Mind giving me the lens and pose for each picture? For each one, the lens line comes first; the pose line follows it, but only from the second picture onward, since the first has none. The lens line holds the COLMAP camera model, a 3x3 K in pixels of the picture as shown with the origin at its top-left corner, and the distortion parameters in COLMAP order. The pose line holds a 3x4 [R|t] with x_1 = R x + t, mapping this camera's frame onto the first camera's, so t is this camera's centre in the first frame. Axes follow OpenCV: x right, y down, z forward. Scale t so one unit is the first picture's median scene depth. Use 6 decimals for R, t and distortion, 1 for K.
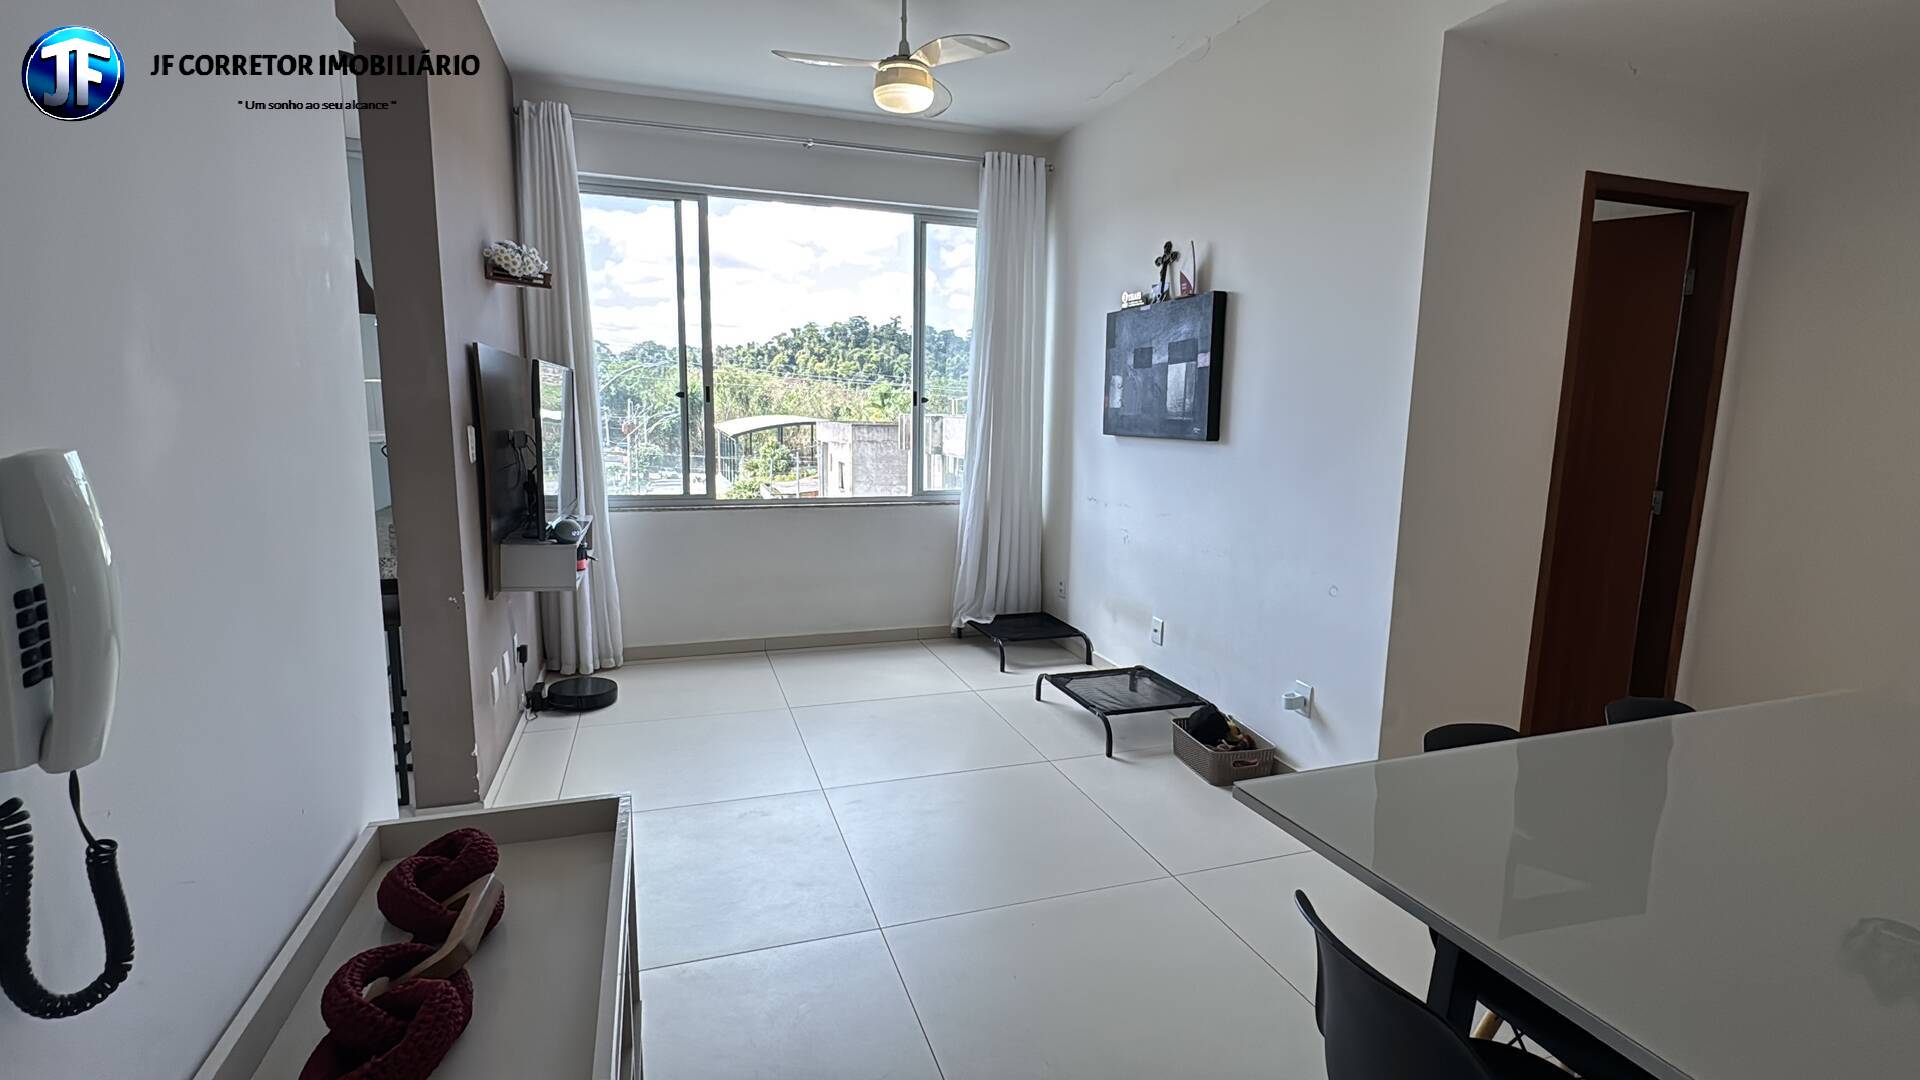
lens RADIAL K [[875.1, 0, 958.1], [0, 875.1, 537.1], [0, 0, 1]] dist [-0.001804, 0.000403]
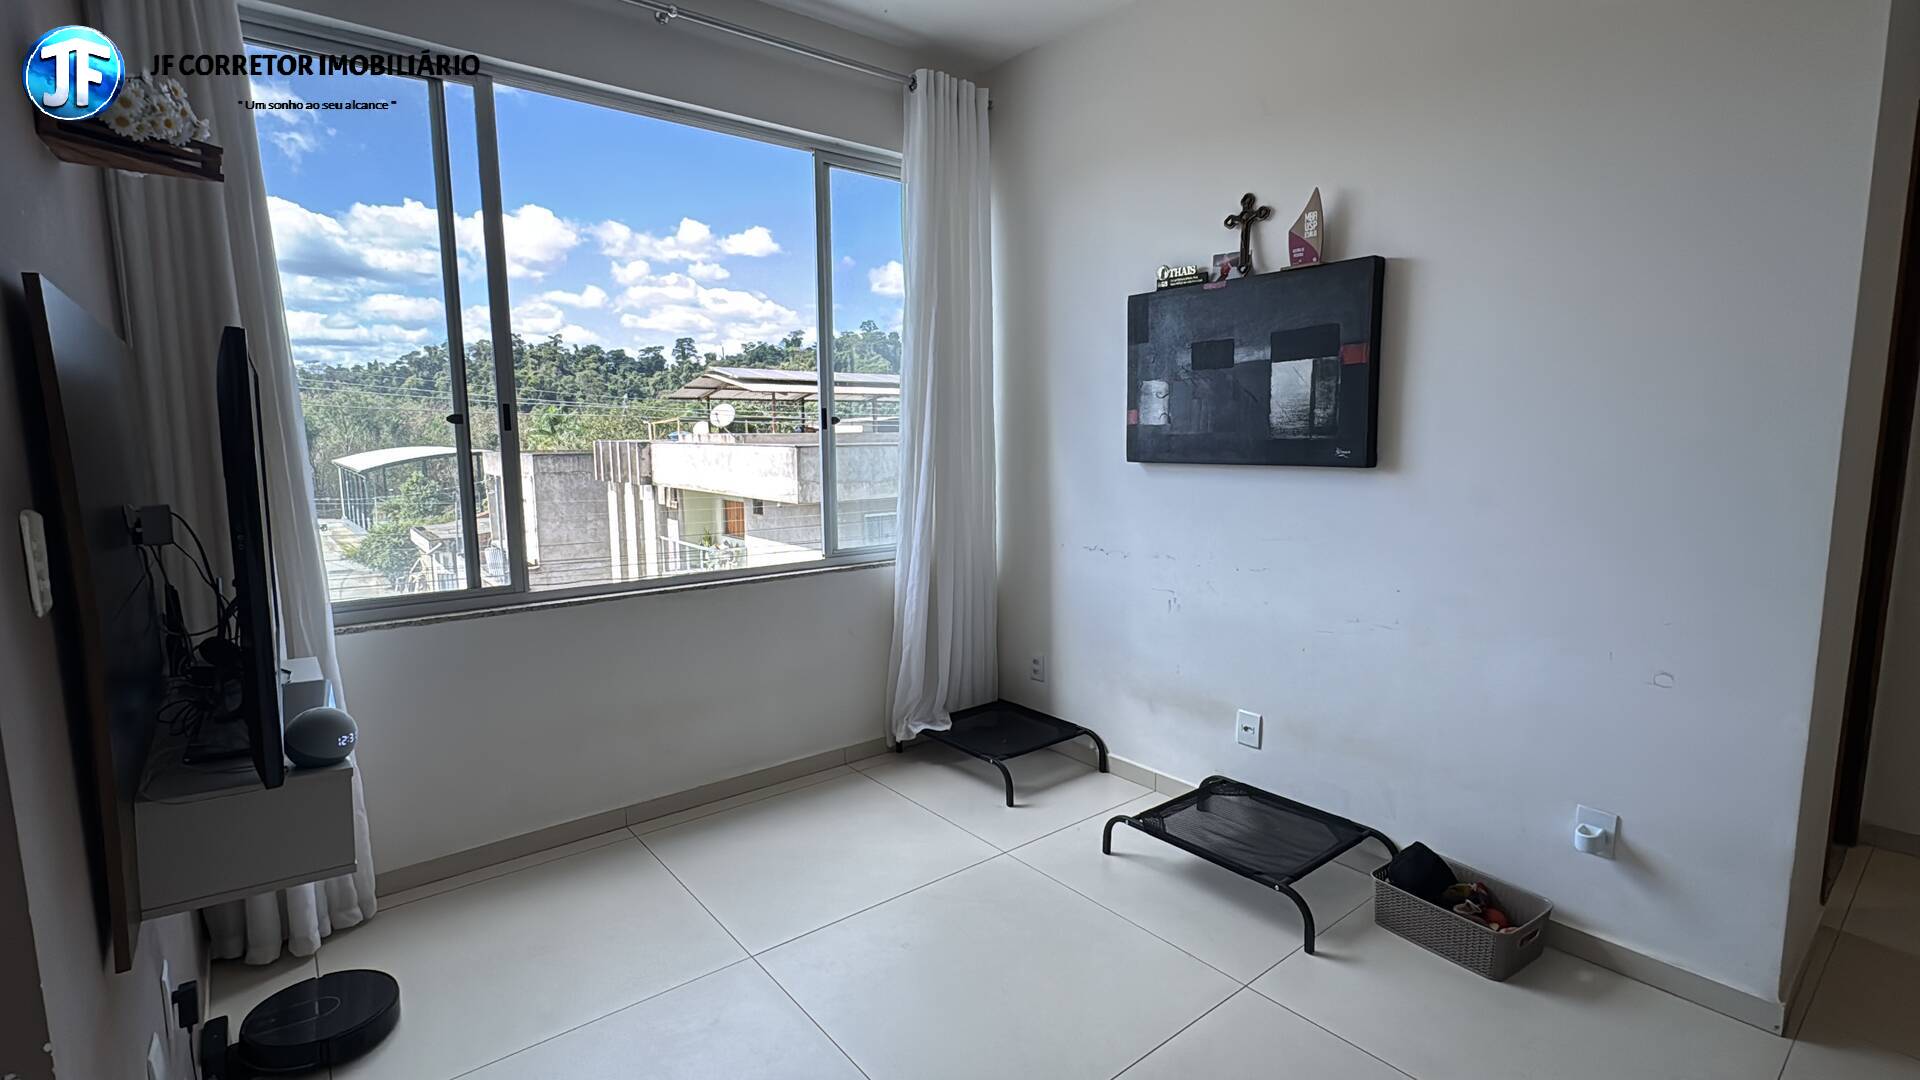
lens RADIAL K [[875.1, 0, 959.0], [0, 875.1, 540.3], [0, 0, 1]] dist [-0.001804, 0.000403]
pose [[0.937602, -0.065920, 0.341405, -0.222107], [0.072729, 0.997326, -0.007167, -0.057852], [-0.340020, 0.031550, 0.939889, 0.368389]]
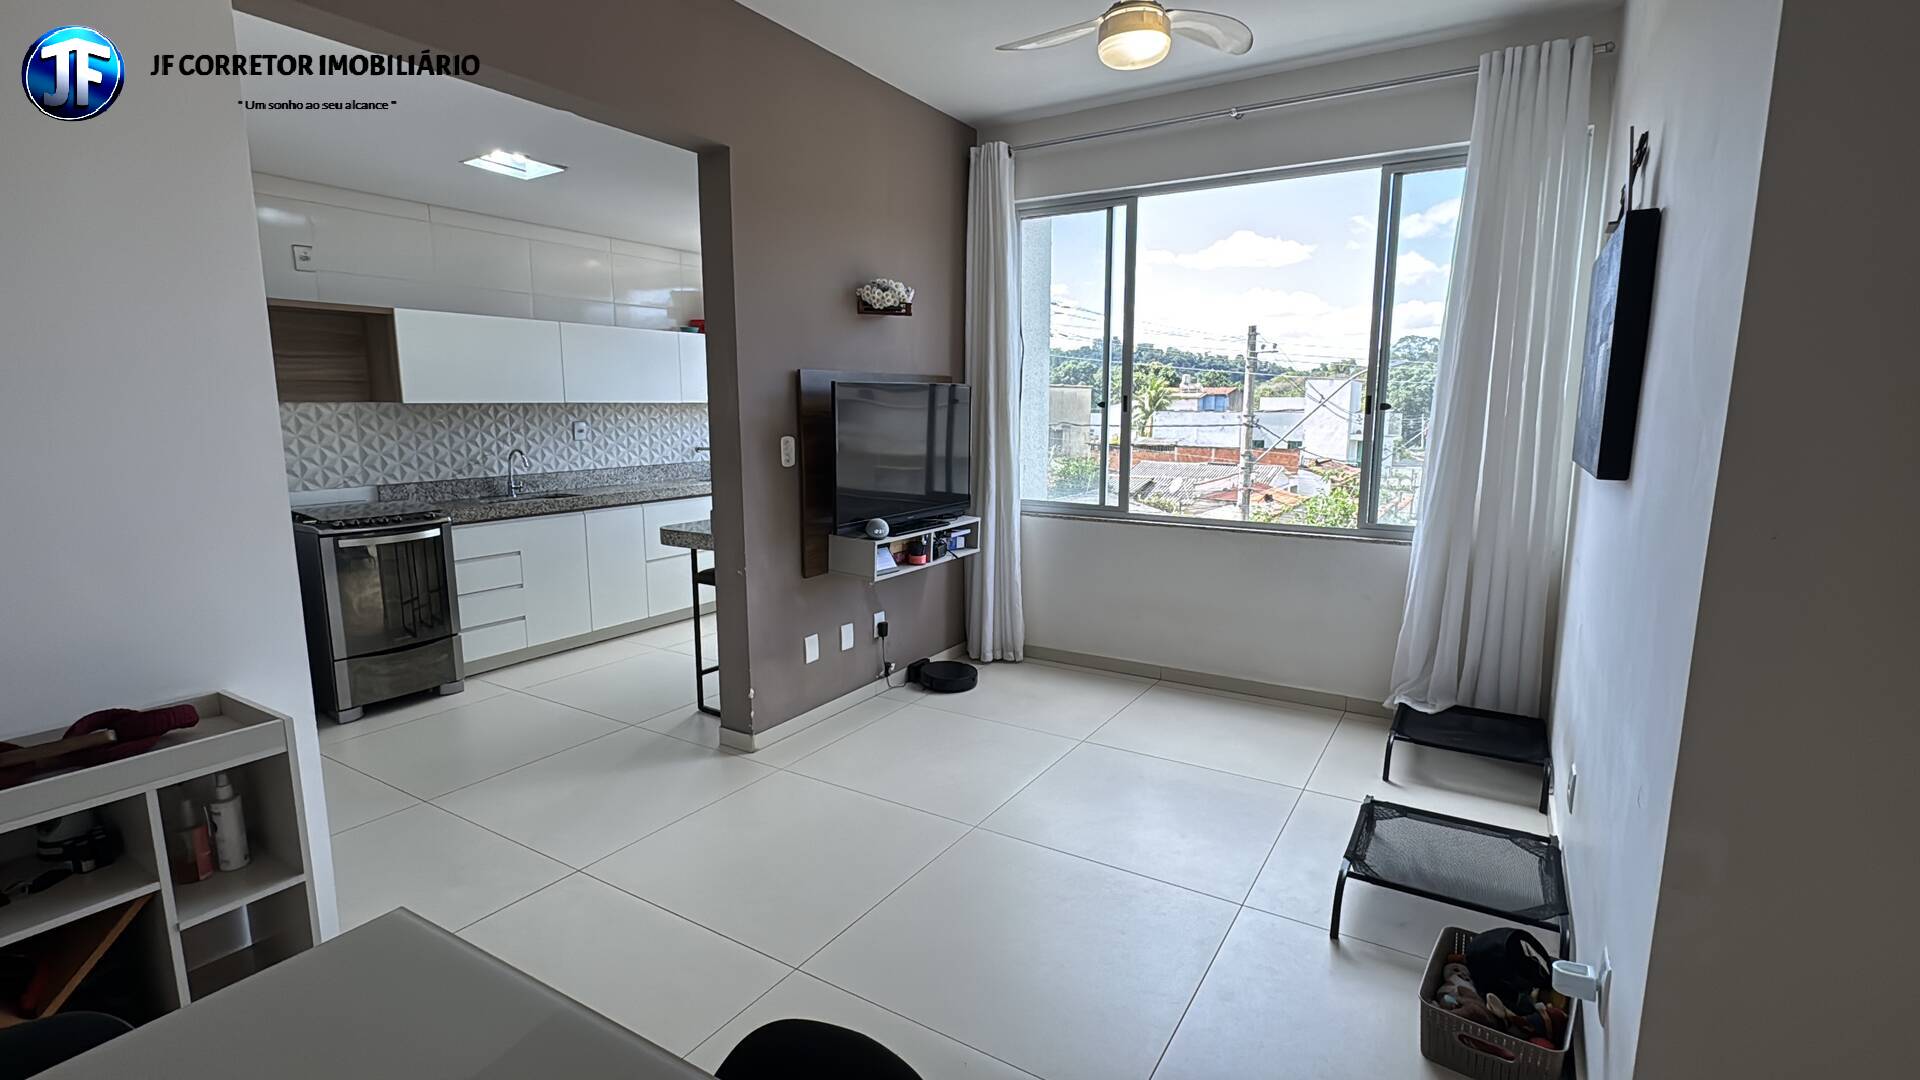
lens RADIAL K [[875.1, 0, 957.1], [0, 875.1, 538.9], [0, 0, 1]] dist [-0.001804, 0.000403]
pose [[0.635623, 0.103943, -0.764970, 0.376515], [-0.103931, 0.993395, 0.048624, -0.045534], [0.764972, 0.048598, 0.642227, 0.261255]]
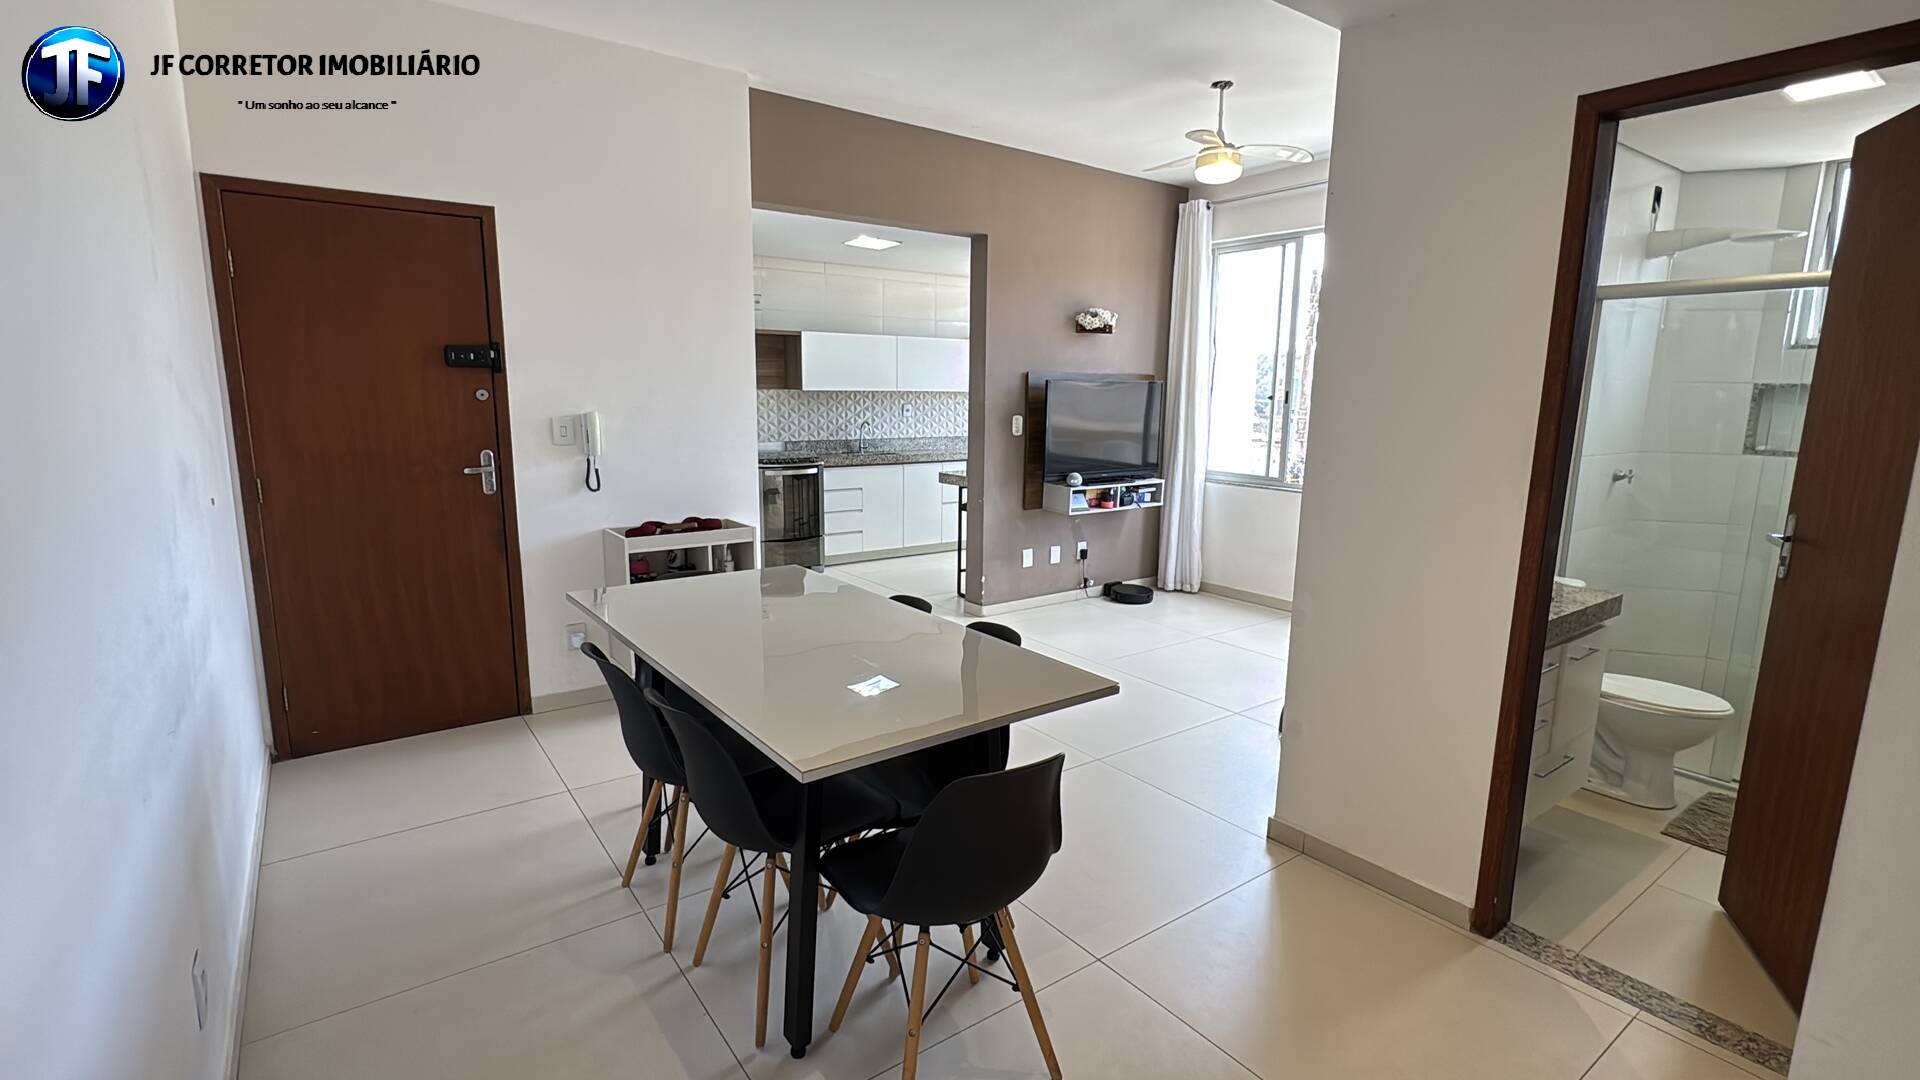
lens RADIAL K [[875.1, 0, 951.9], [0, 875.1, 536.6], [0, 0, 1]] dist [-0.001804, 0.000403]
pose [[0.295089, 0.149175, -0.943753, 0.830780], [-0.146787, 0.983089, 0.109496, -0.037222], [0.944127, 0.106219, 0.311996, 0.197423]]
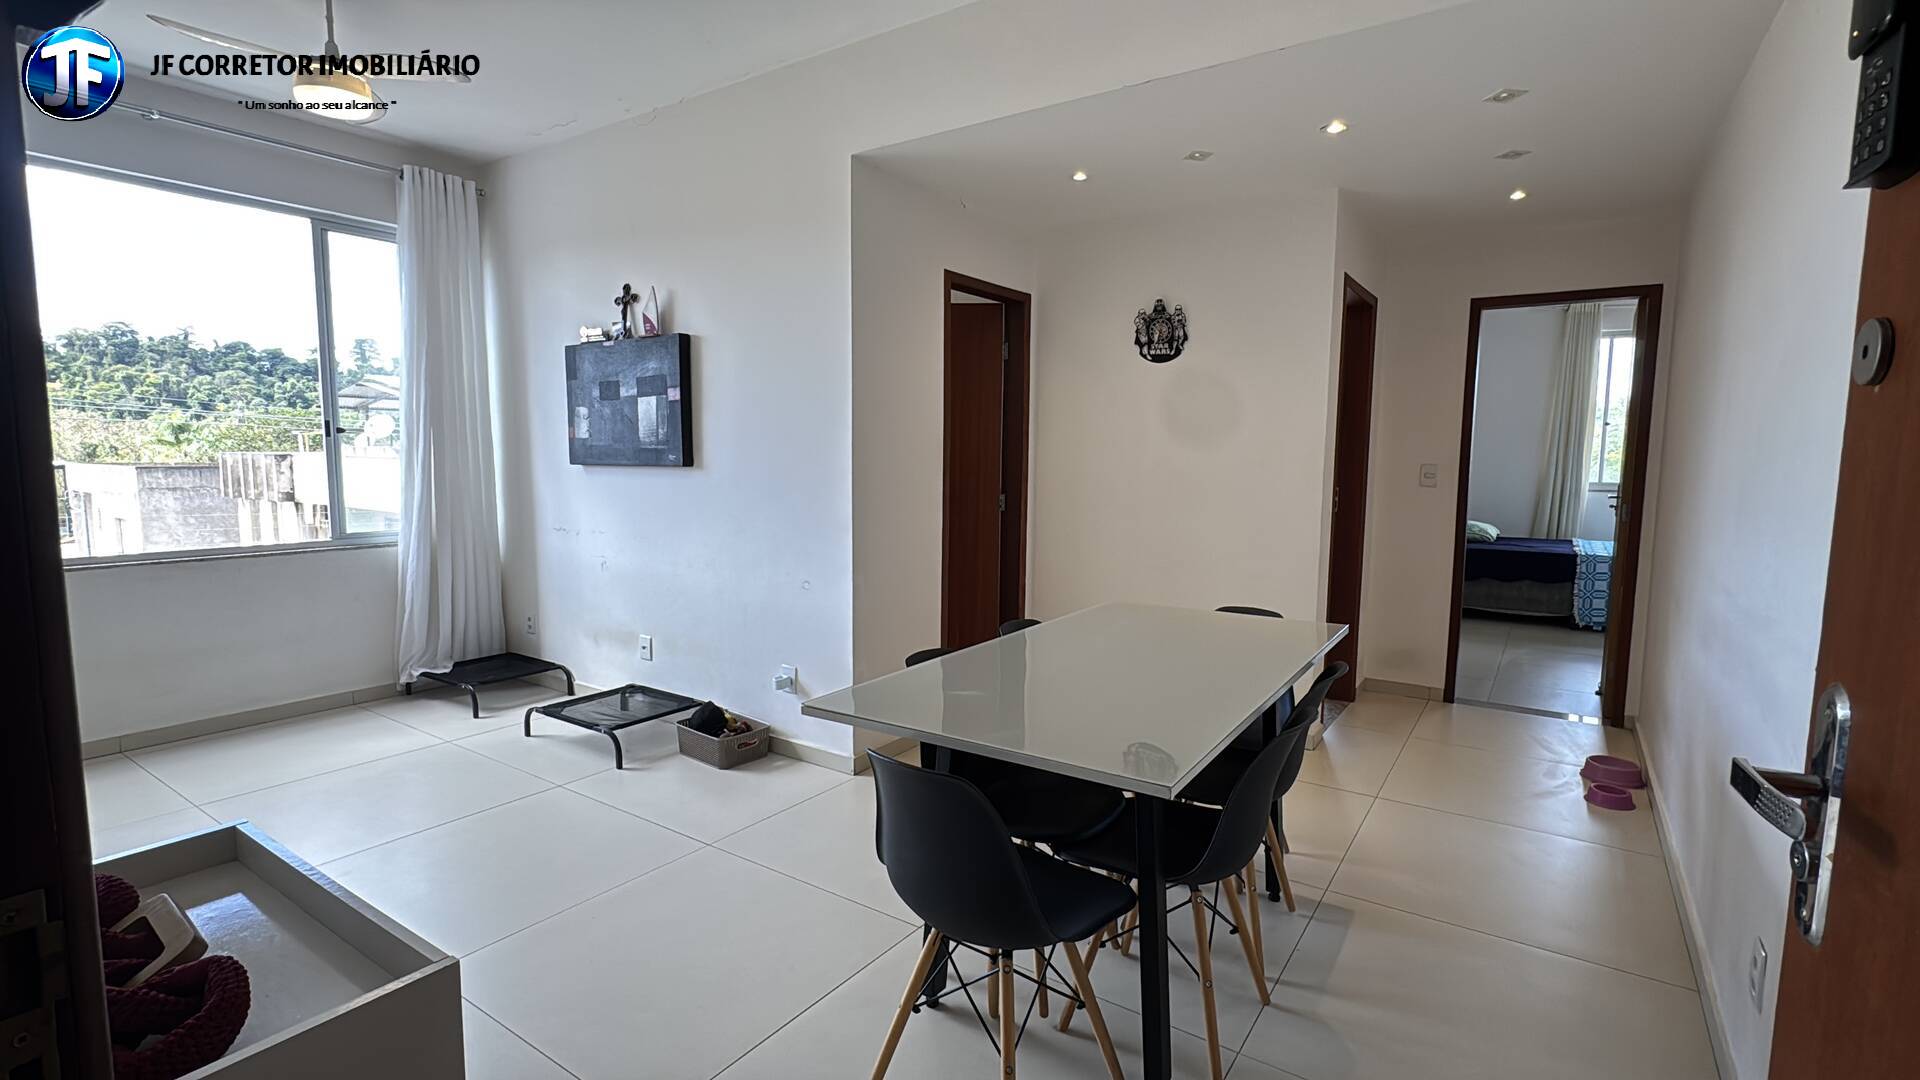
lens RADIAL K [[875.1, 0, 960.8], [0, 875.1, 540.3], [0, 0, 1]] dist [-0.001804, 0.000403]
pose [[0.798177, -0.069623, 0.598387, -0.086578], [0.091633, 0.995772, -0.006368, 0.018457], [-0.595414, 0.059915, 0.801182, -0.077650]]
